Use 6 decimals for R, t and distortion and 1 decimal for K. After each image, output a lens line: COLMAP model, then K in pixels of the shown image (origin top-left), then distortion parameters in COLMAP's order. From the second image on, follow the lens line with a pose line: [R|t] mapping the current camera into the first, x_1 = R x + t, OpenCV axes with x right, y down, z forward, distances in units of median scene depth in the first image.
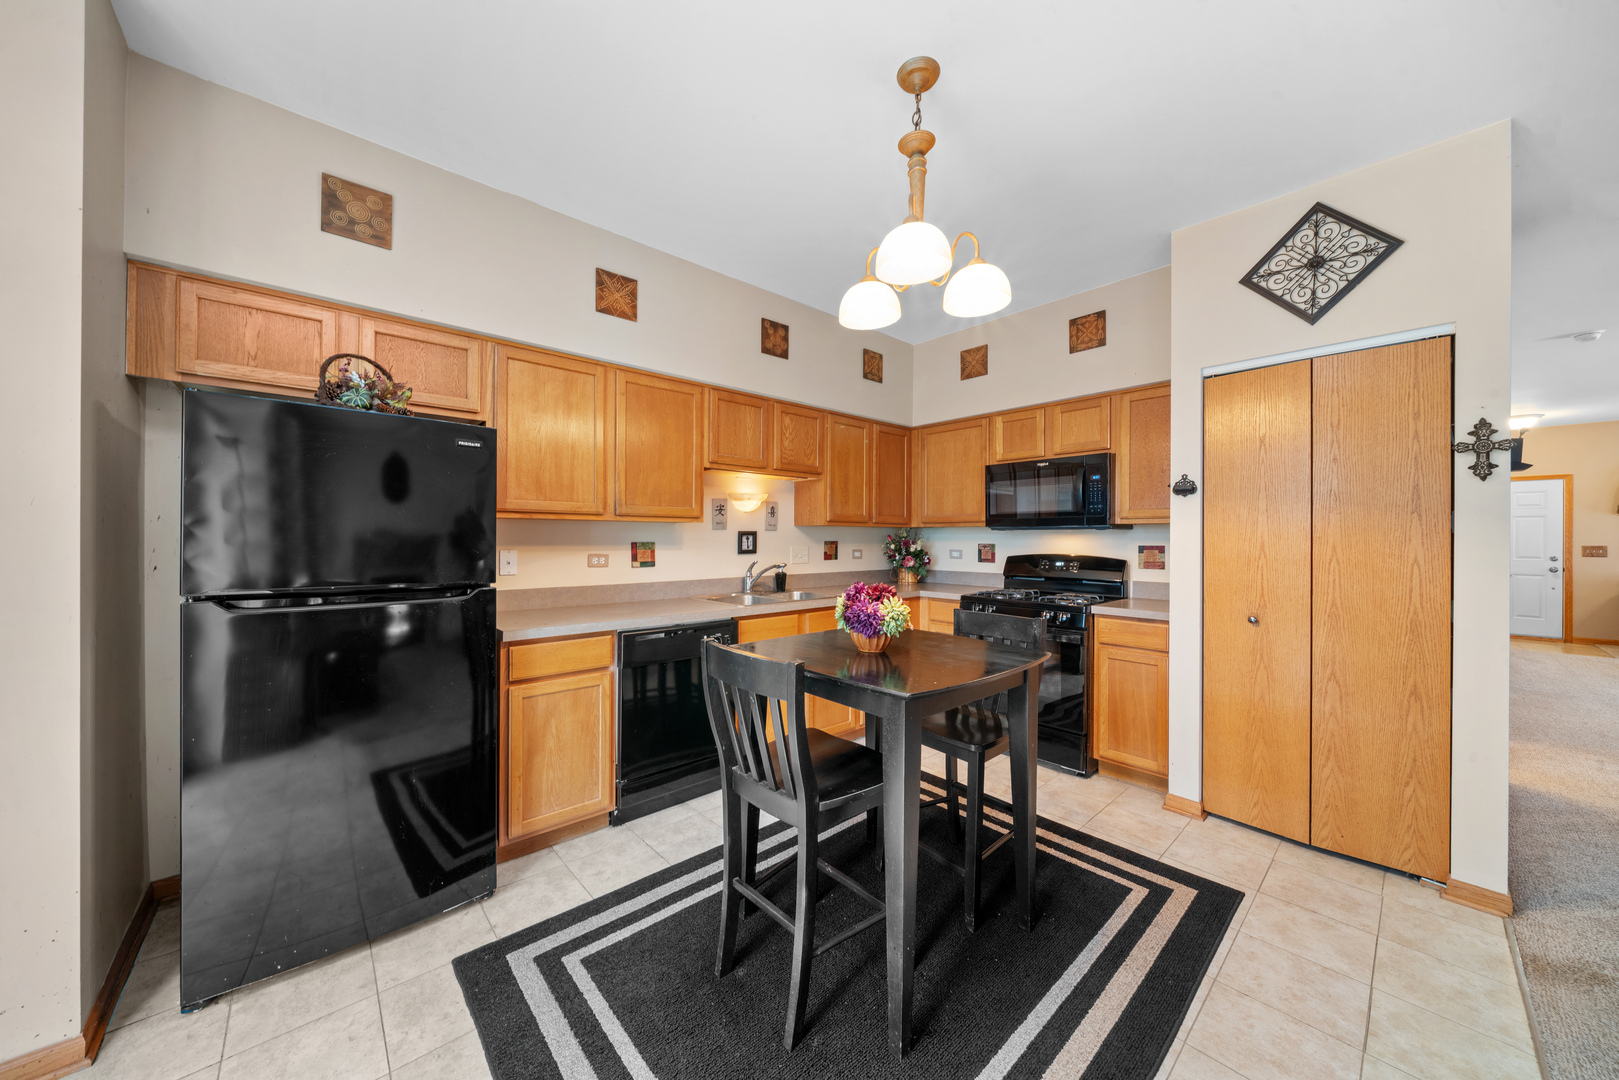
lens RADIAL K [[558.4, 0, 807.6], [0, 558.4, 539.9], [0, 0, 1]] dist [-0.006442, 0.000989]
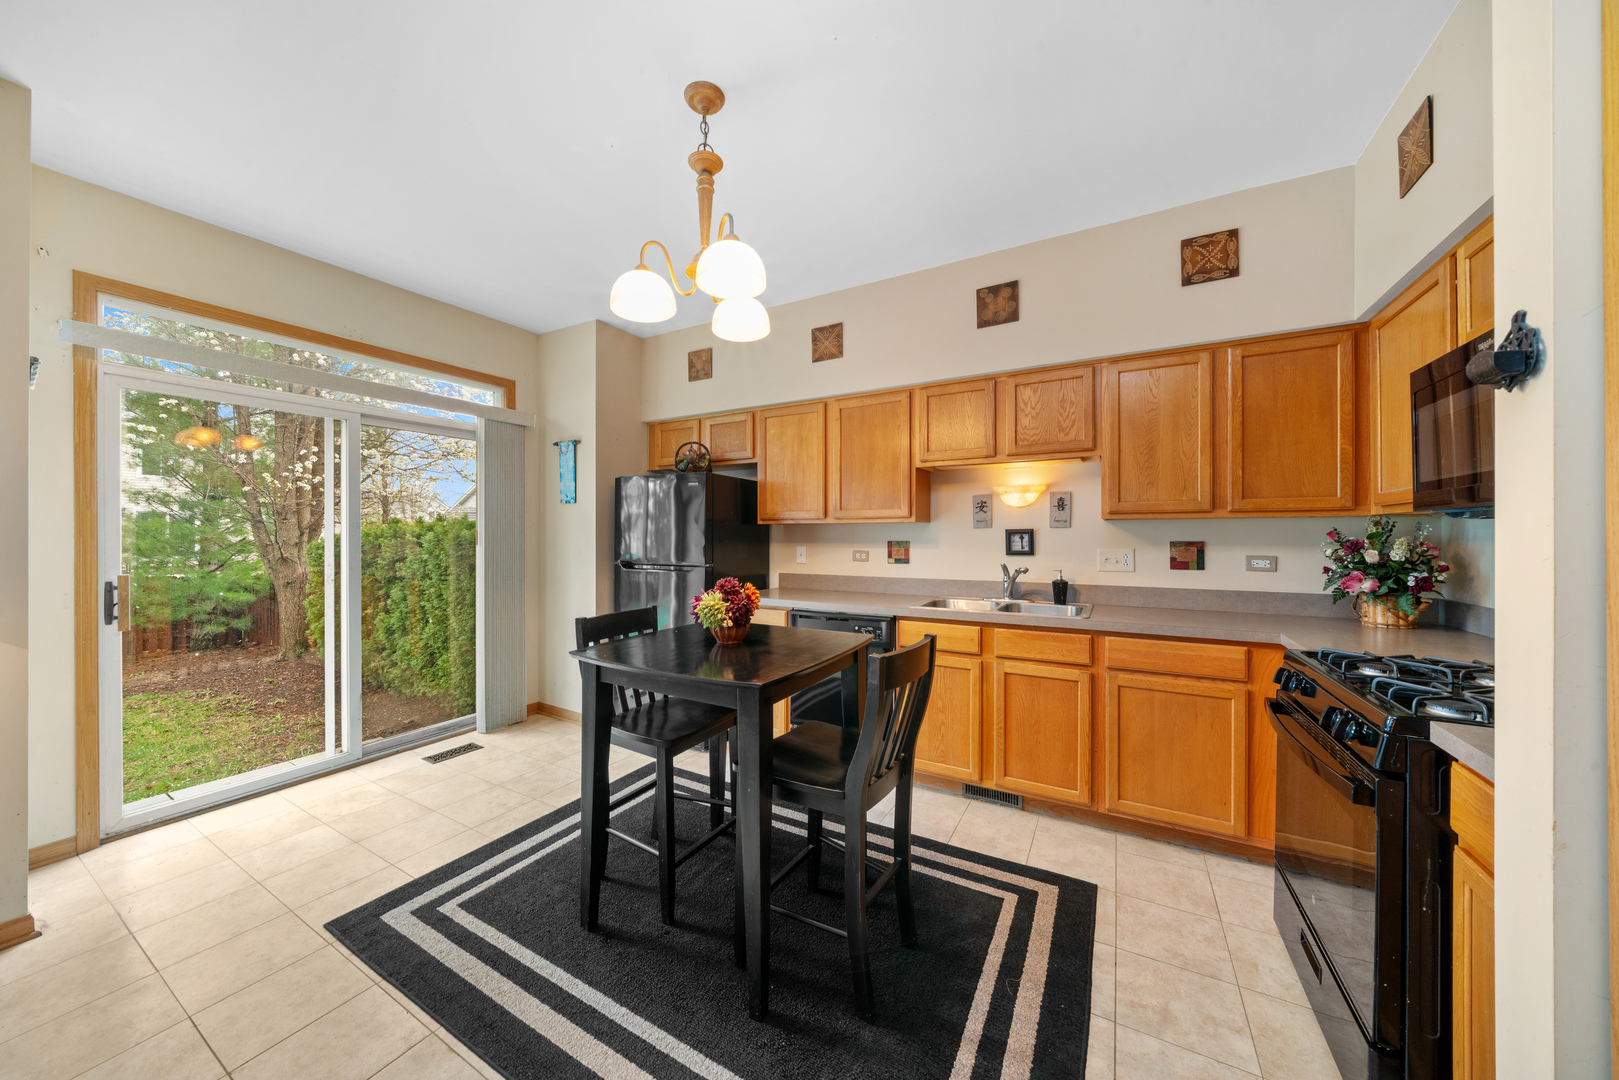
lens RADIAL K [[558.4, 0, 803.2], [0, 558.4, 536.8], [0, 0, 1]] dist [-0.006442, 0.000989]
pose [[0.307845, -0.001605, -0.951435, 0.737721], [-0.001539, 0.999996, -0.002185, -0.001499], [0.951435, 0.002137, 0.307841, 0.503355]]
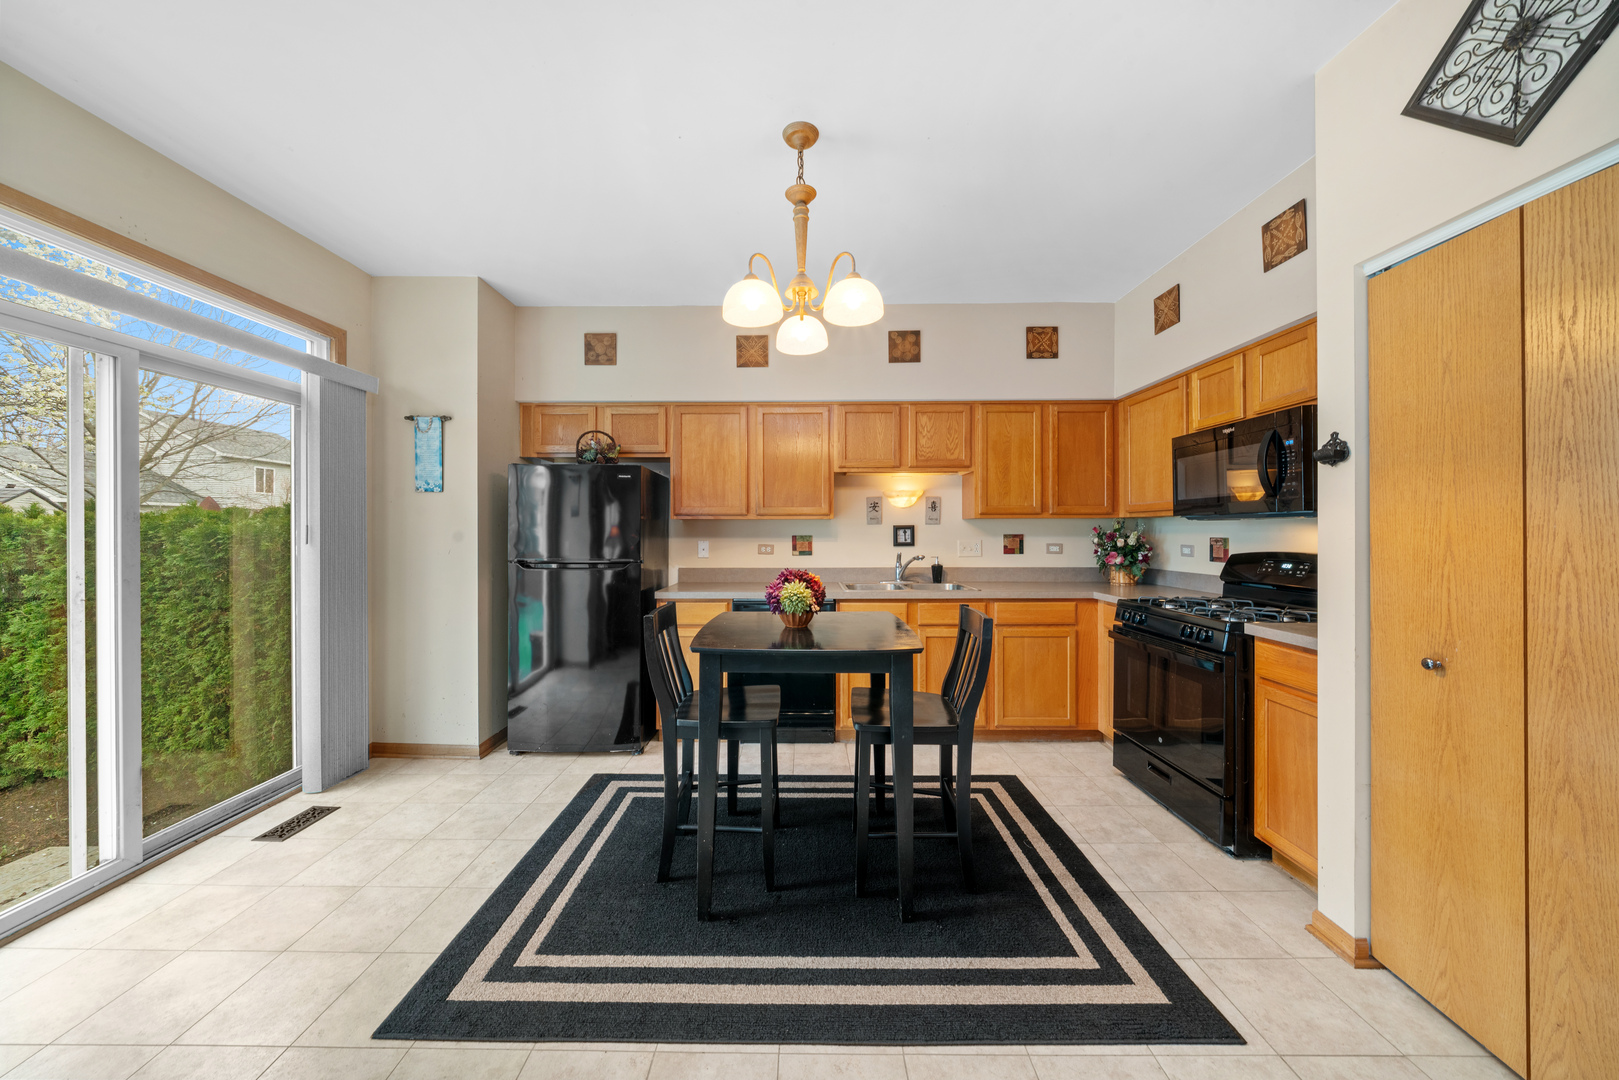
lens RADIAL K [[558.4, 0, 803.7], [0, 558.4, 532.4], [0, 0, 1]] dist [-0.006442, 0.000989]
pose [[0.739060, -0.003608, -0.673630, 0.579495], [0.002649, 0.999993, -0.002450, 0.000634], [0.673634, 0.000026, 0.739065, 0.081640]]
